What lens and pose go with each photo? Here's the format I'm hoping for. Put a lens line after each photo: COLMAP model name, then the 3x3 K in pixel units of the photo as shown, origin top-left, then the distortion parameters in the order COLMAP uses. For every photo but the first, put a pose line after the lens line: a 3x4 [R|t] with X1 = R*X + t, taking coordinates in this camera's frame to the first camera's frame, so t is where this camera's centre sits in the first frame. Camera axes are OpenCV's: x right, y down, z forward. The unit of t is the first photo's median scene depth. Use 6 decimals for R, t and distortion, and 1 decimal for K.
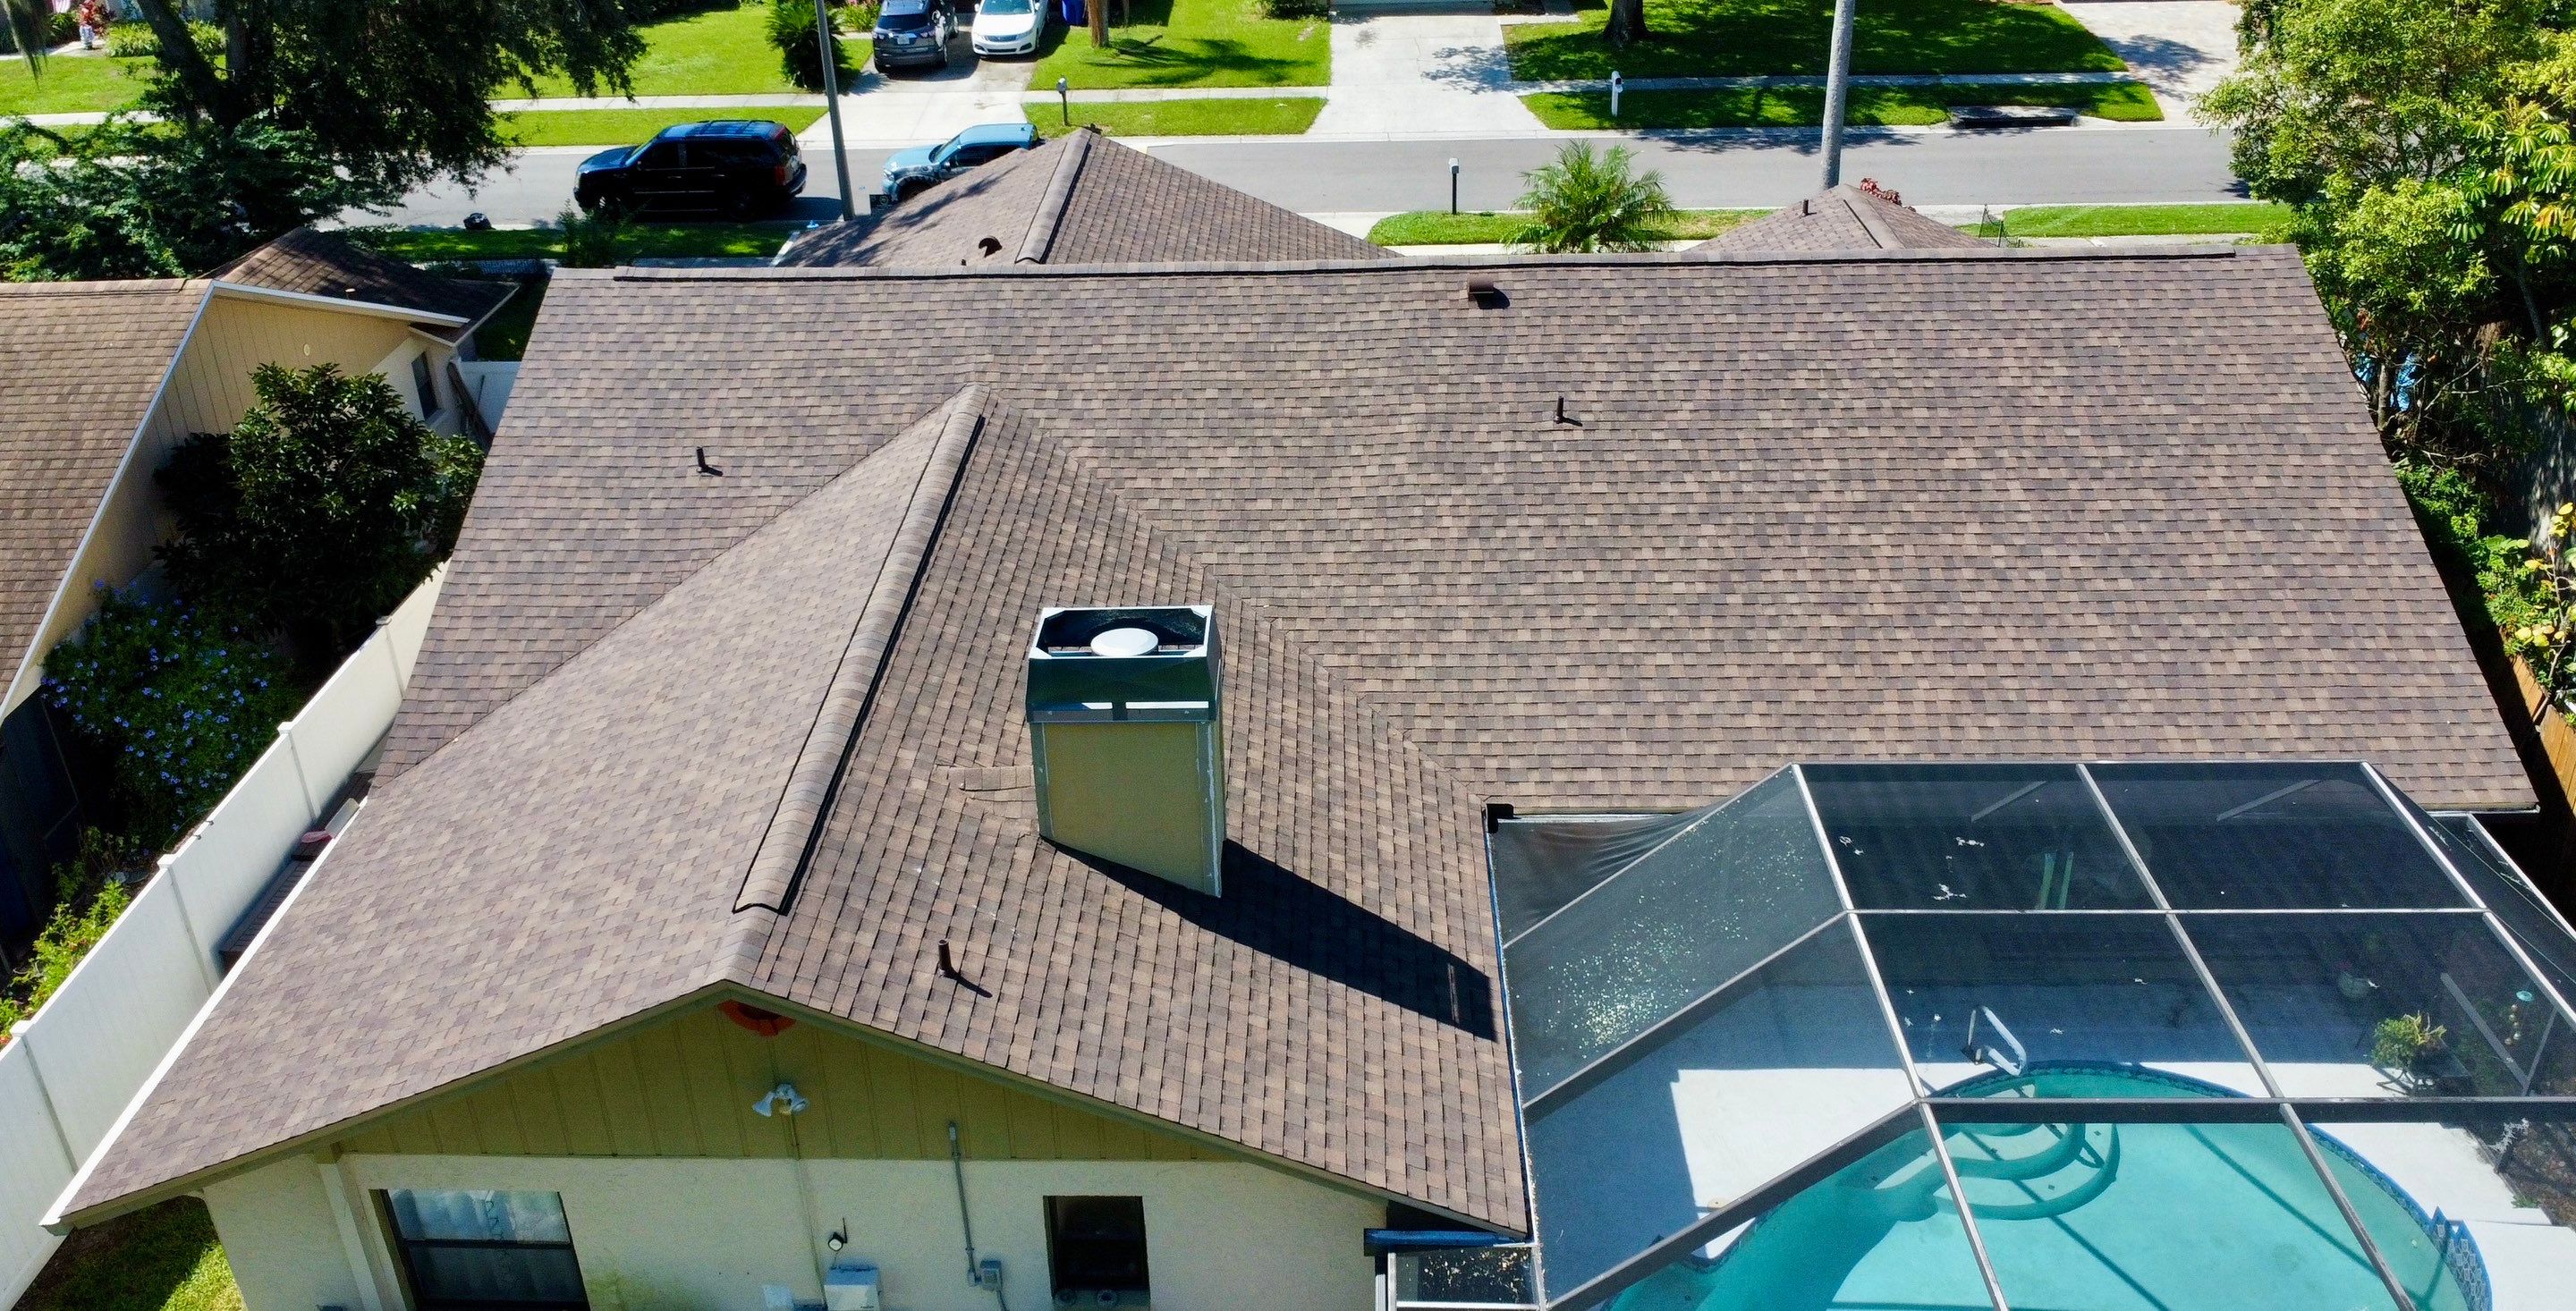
lens RADIAL K [[2038.2, 0, 1251.3], [0, 2038.2, 660.1], [0, 0, 1]] dist [0.000573, -0.070607]
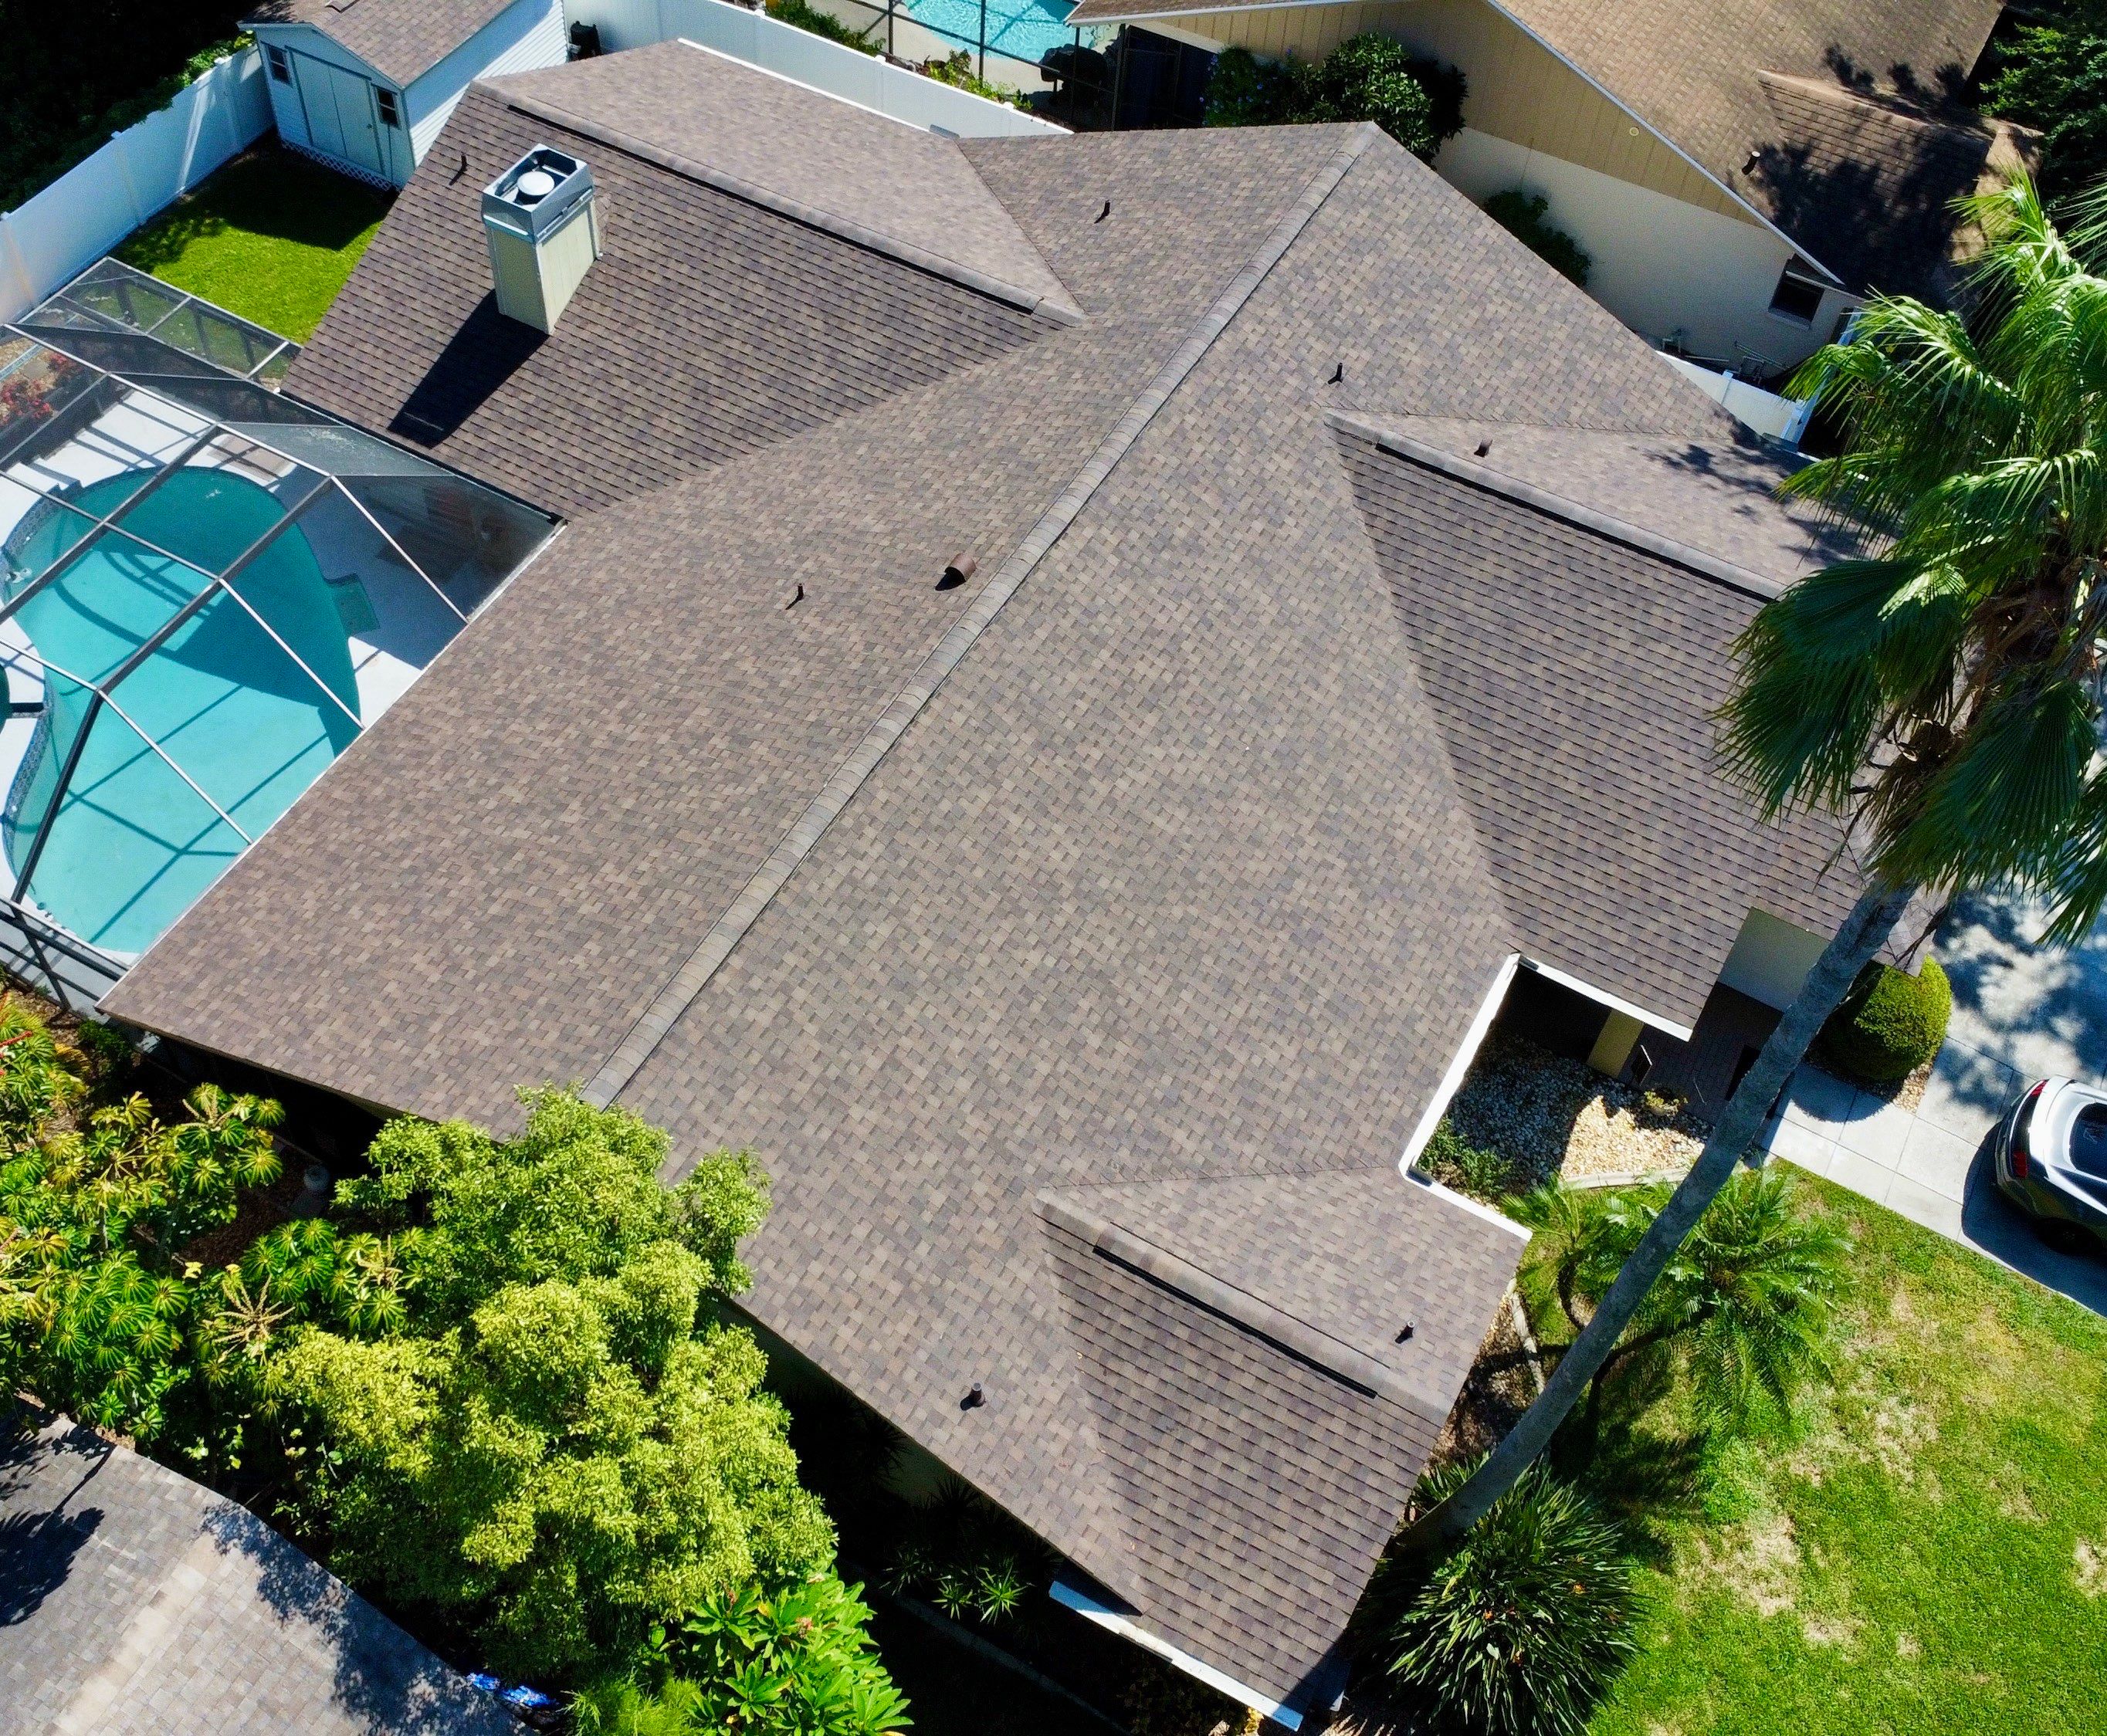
lens RADIAL K [[2249.1, 0, 915.1], [0, 2249.1, 864.7], [0, 0, 1]] dist [-0.015883, -0.016752]
pose [[-0.481962, 0.713061, -0.509172, 0.914375], [-0.420535, 0.321557, 0.848381, -1.230376], [0.768676, 0.623012, 0.144889, 0.984738]]
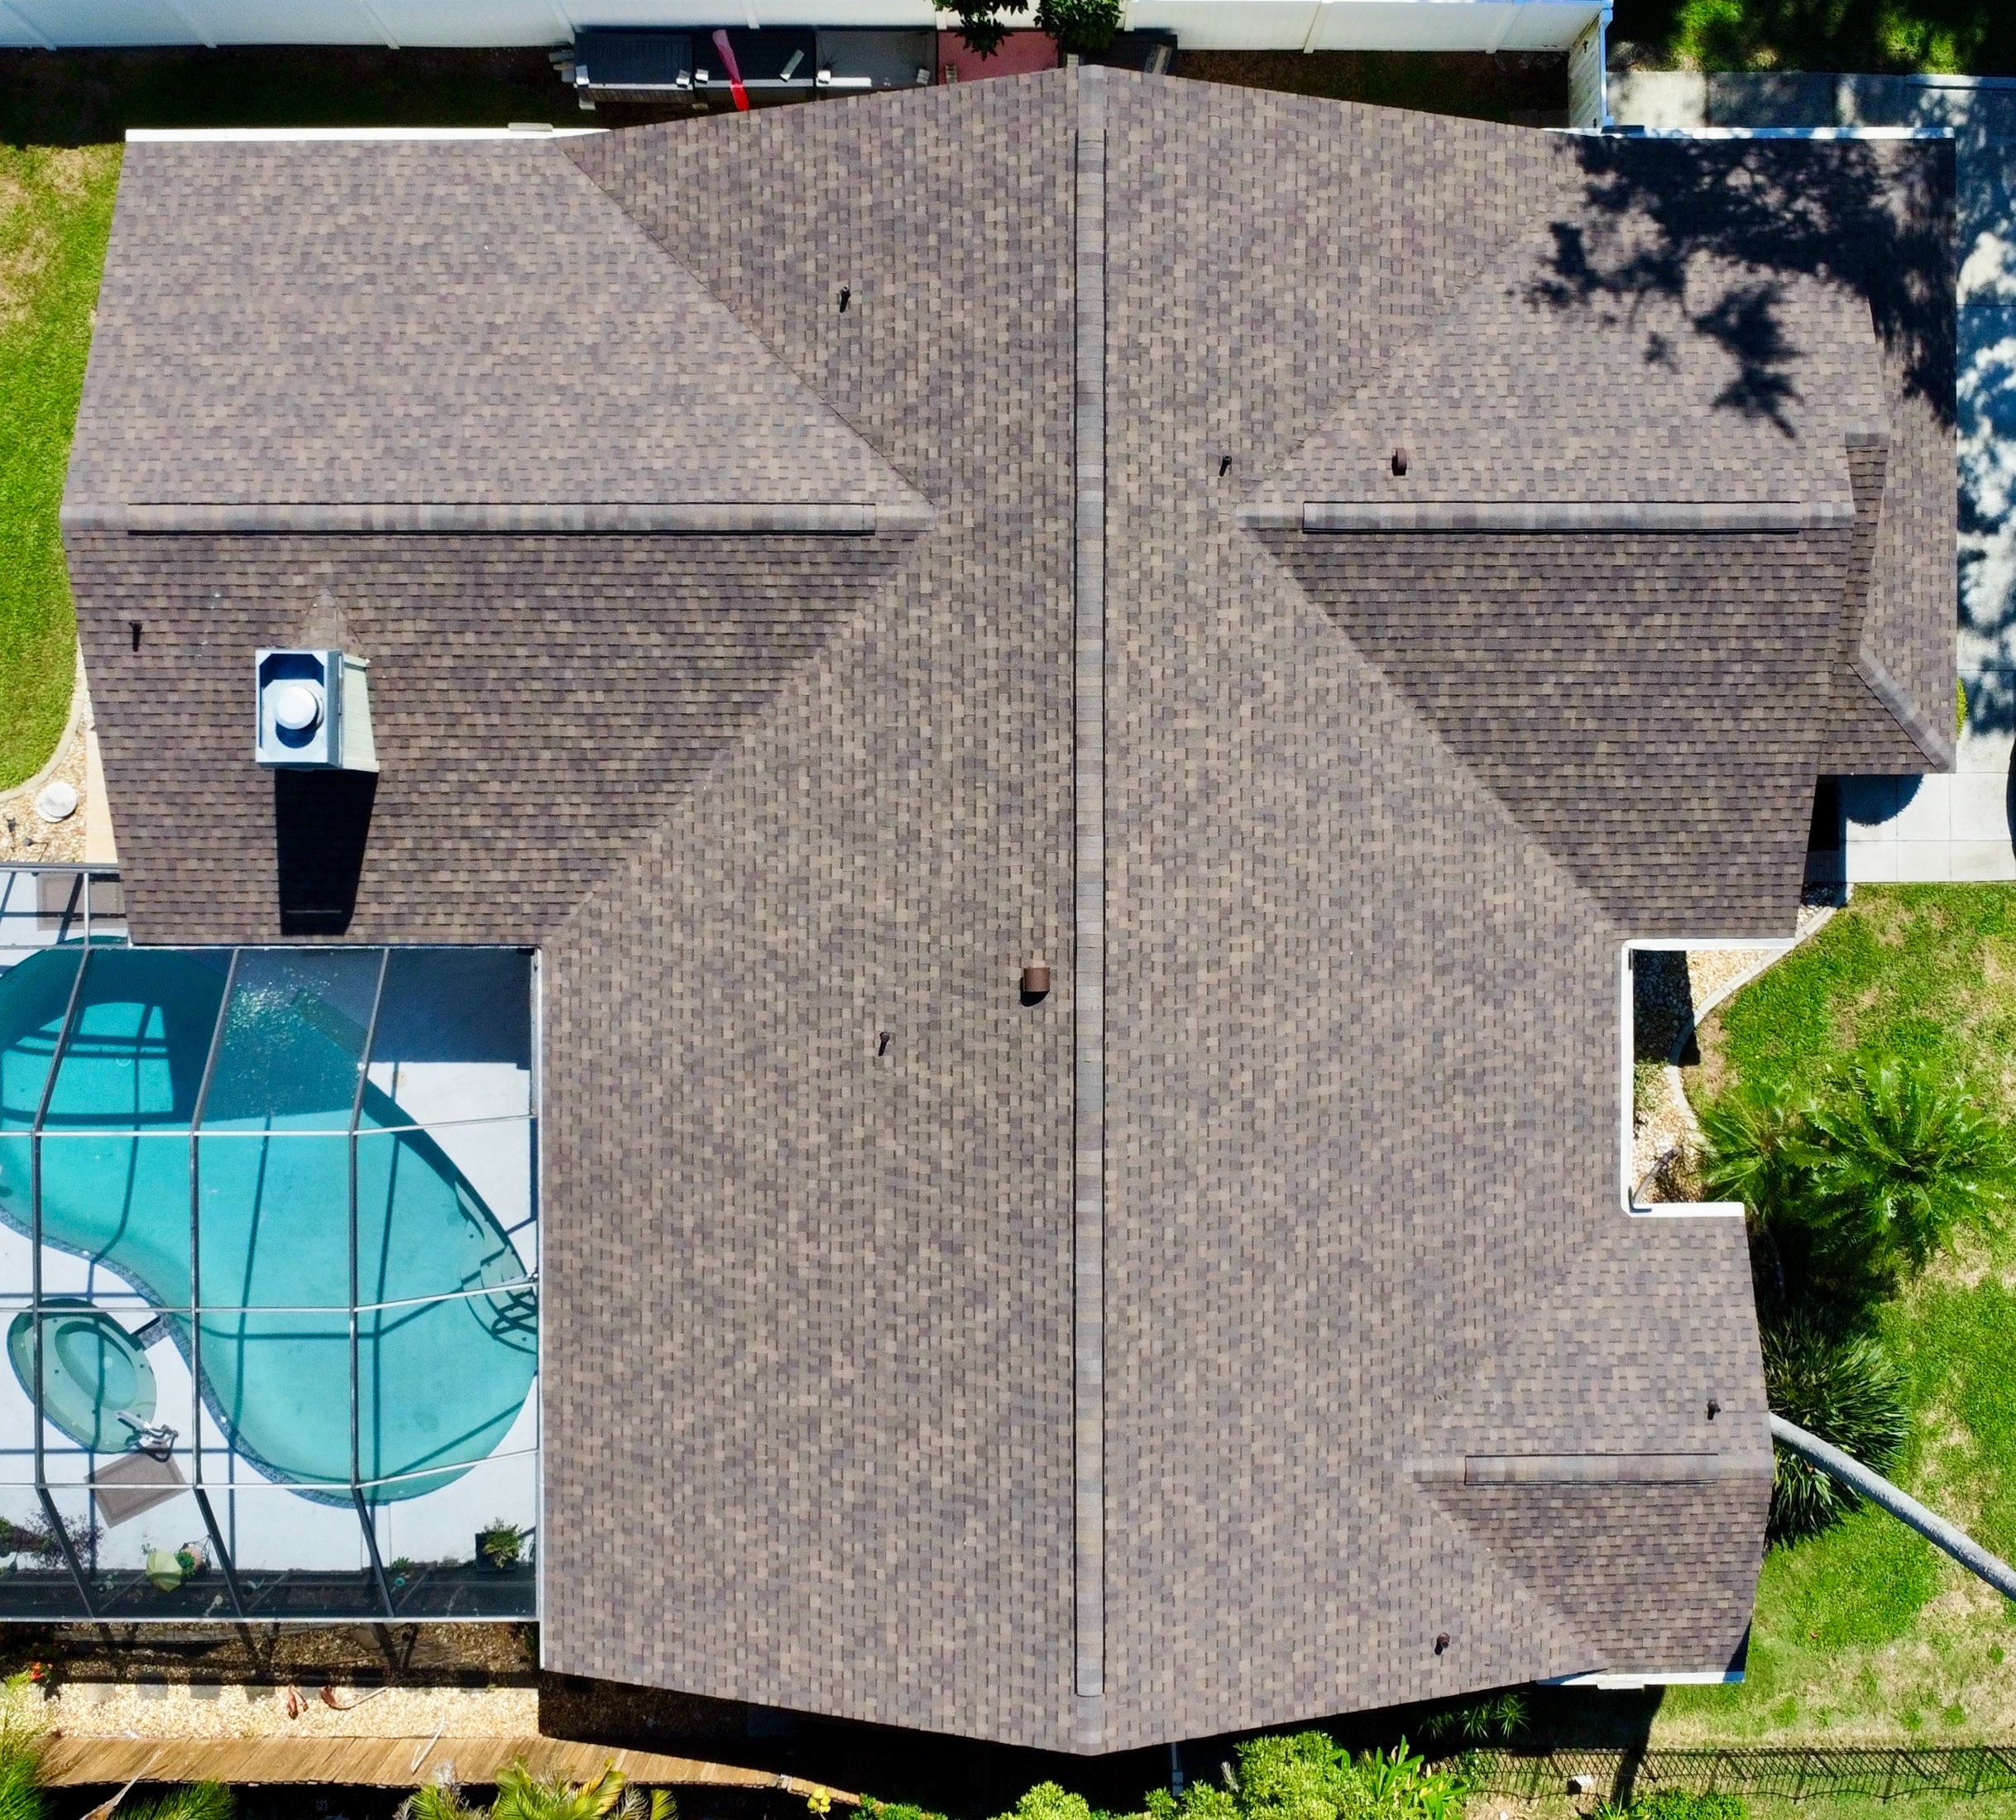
lens RADIAL K [[2420.7, 0, 1041.6], [0, 2420.7, 906.4], [0, 0, 1]] dist [-0.018606, -0.010239]
pose [[0.034827, 0.998356, 0.045527, 0.018836], [-0.487632, -0.022788, 0.872752, -1.389894], [0.872355, -0.052596, 0.486036, 0.427636]]
